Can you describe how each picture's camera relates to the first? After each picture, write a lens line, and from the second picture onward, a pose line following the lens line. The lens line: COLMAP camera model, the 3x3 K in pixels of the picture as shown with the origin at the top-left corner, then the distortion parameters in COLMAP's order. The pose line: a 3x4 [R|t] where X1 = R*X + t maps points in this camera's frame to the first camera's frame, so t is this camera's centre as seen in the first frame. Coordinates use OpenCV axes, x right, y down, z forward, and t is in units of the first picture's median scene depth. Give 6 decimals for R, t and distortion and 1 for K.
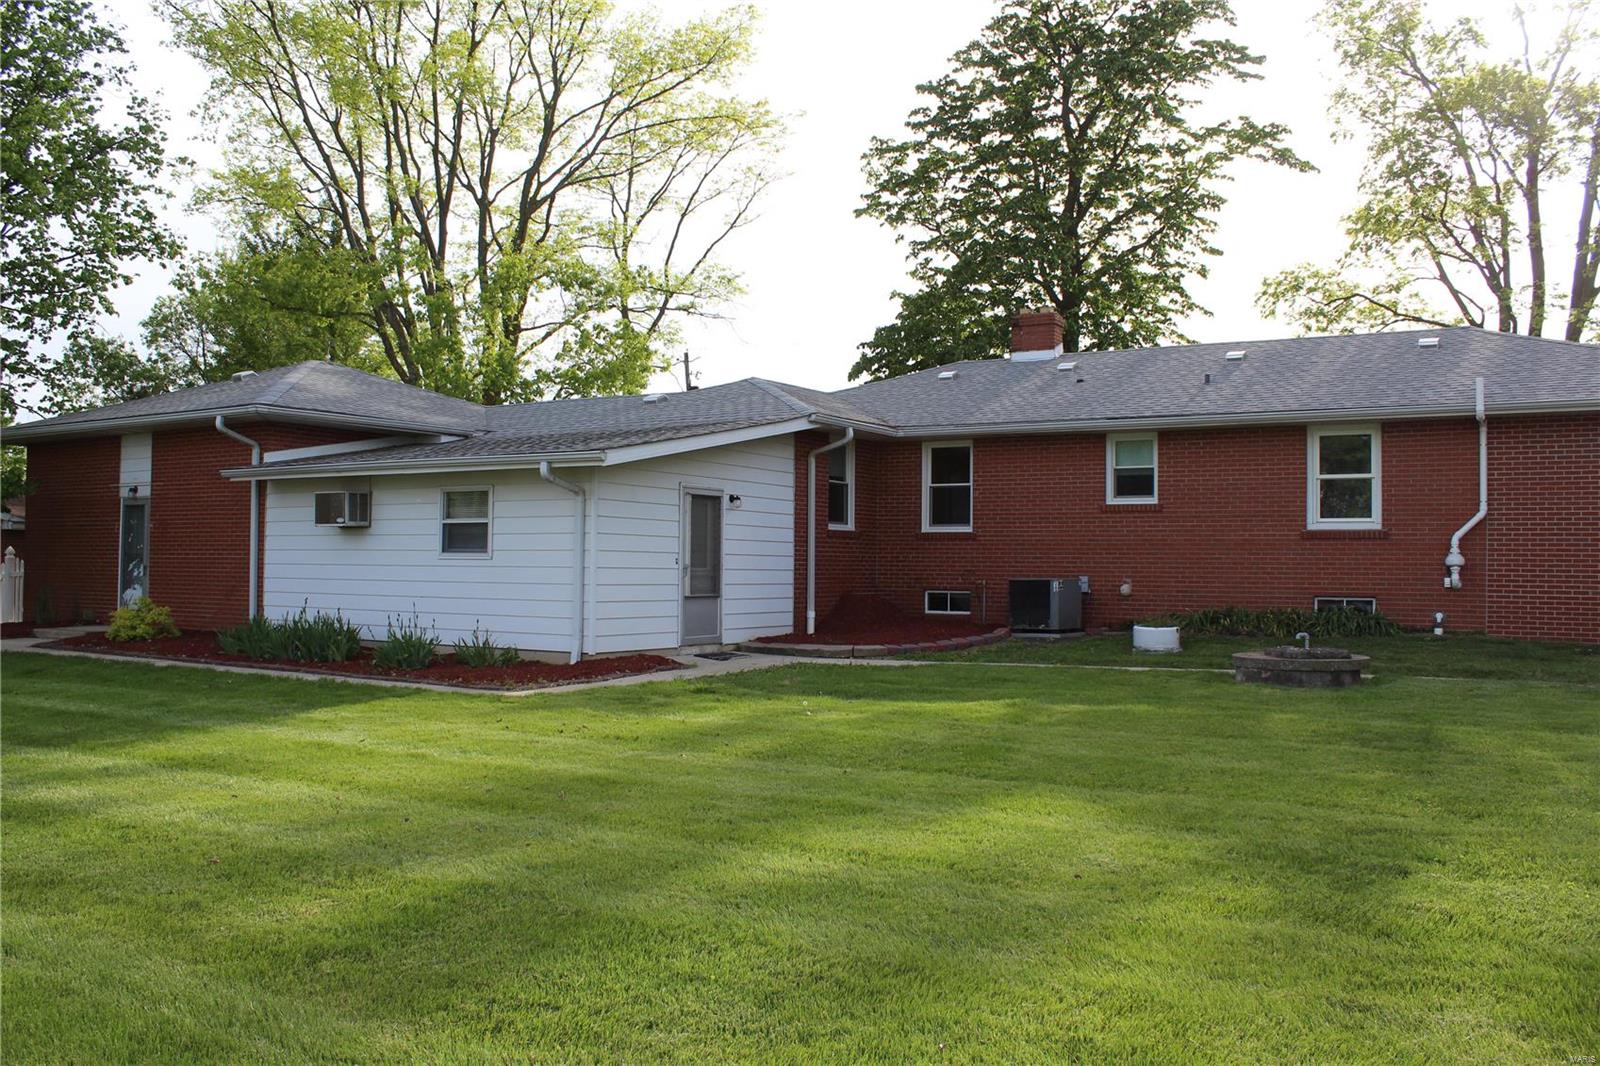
lens RADIAL K [[1344.4, 0, 802.1], [0, 1344.4, 533.5], [0, 0, 1]] dist [-0.153010, 0.132410]
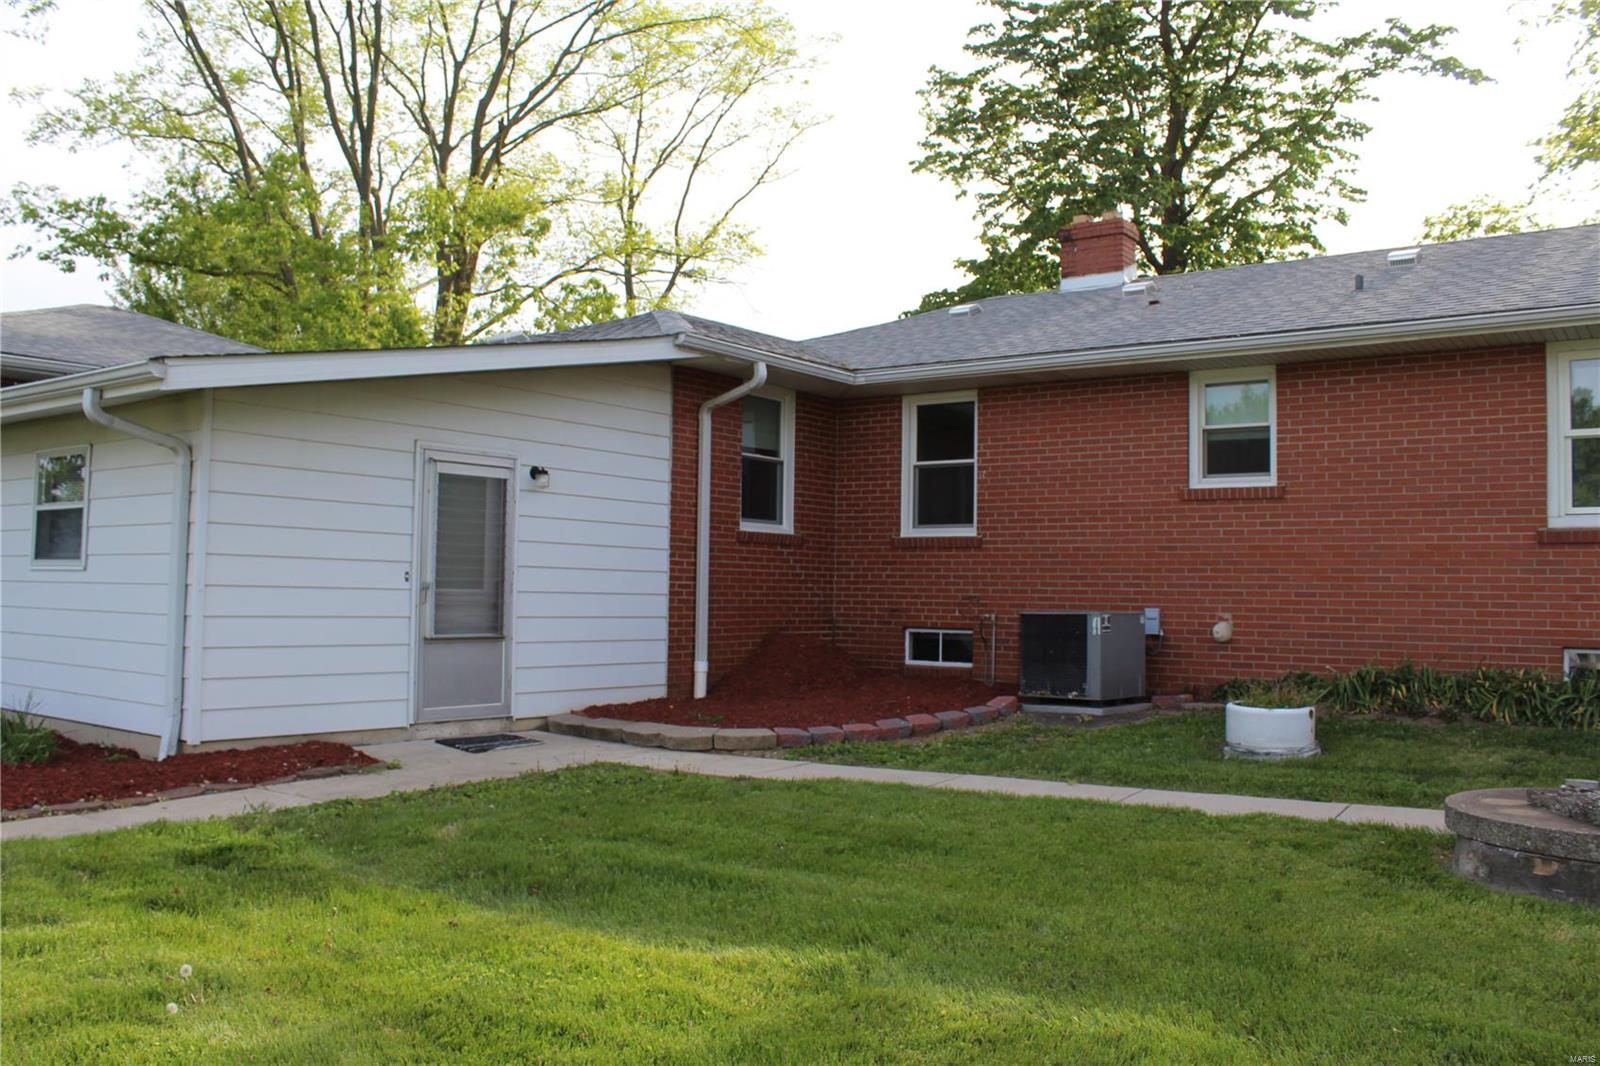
lens RADIAL K [[1344.4, 0, 793.3], [0, 1344.4, 532.1], [0, 0, 1]] dist [-0.153010, 0.132410]
pose [[0.995171, 0.002534, -0.098119, 0.101003], [-0.004537, 0.999786, -0.020202, 0.009846], [0.098047, 0.020549, 0.994970, 0.359897]]
